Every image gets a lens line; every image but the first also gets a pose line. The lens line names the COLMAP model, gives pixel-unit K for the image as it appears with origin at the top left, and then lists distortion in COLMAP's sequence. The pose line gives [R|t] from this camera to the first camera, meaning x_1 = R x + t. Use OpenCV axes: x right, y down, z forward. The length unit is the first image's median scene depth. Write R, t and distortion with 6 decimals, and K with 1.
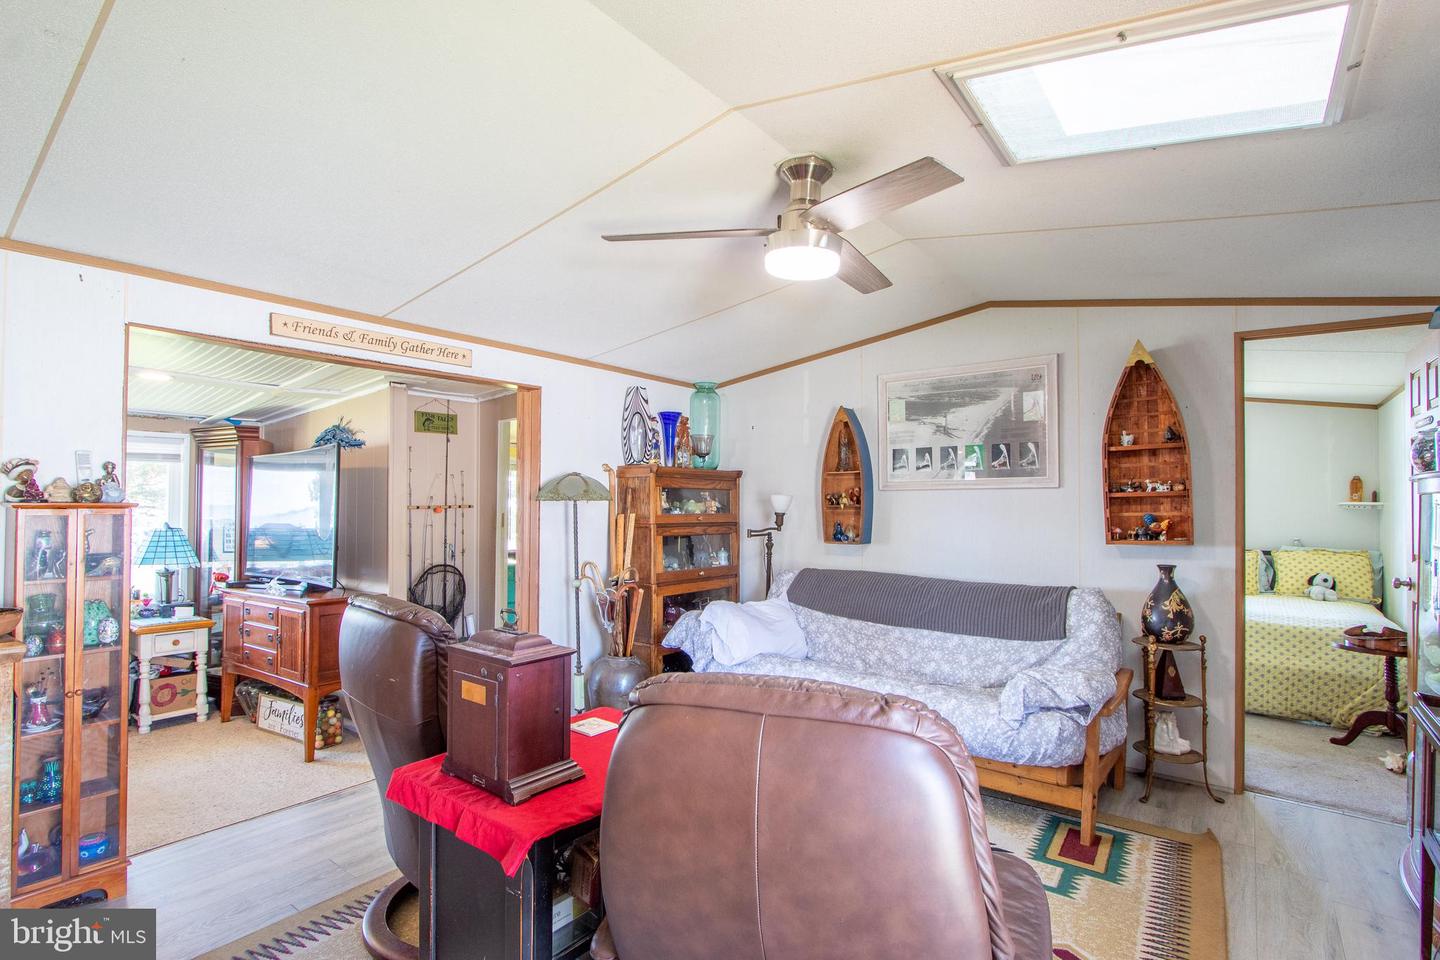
lens RADIAL K [[698.7, 0, 713.7], [0, 698.7, 494.2], [0, 0, 1]] dist [-0.008138, -0.000072]
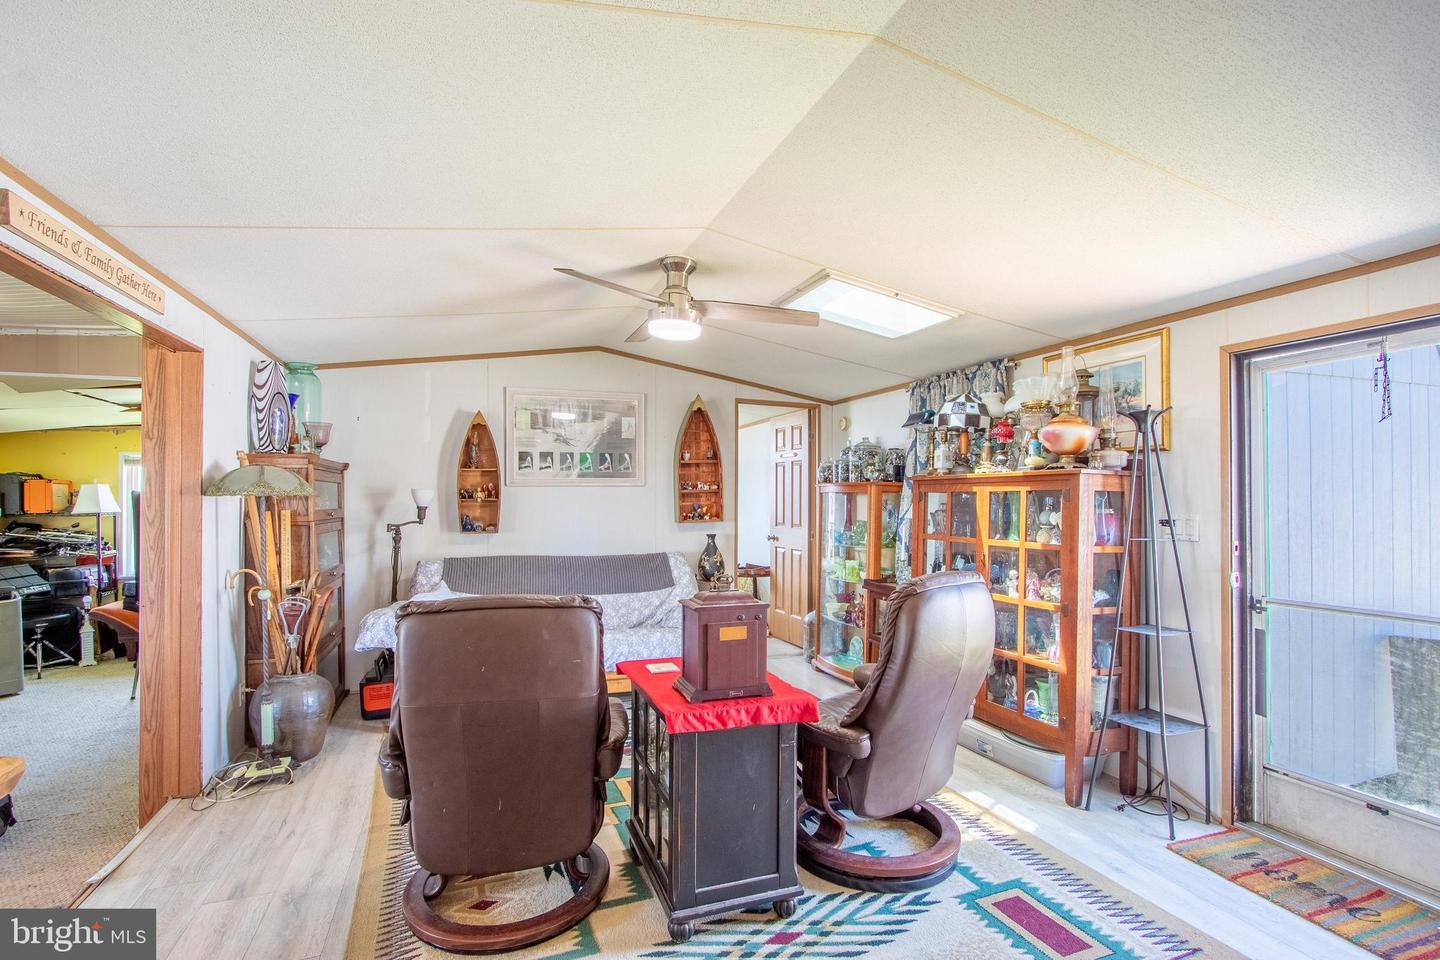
lens RADIAL K [[677.7, 0, 710.2], [0, 677.7, 494.4], [0, 0, 1]] dist [-0.002249, -0.000016]
pose [[0.543525, -0.000890, 0.839392, -0.668839], [-0.011022, 0.999906, 0.008197, -0.005365], [-0.839320, -0.013707, 0.543464, 0.124719]]
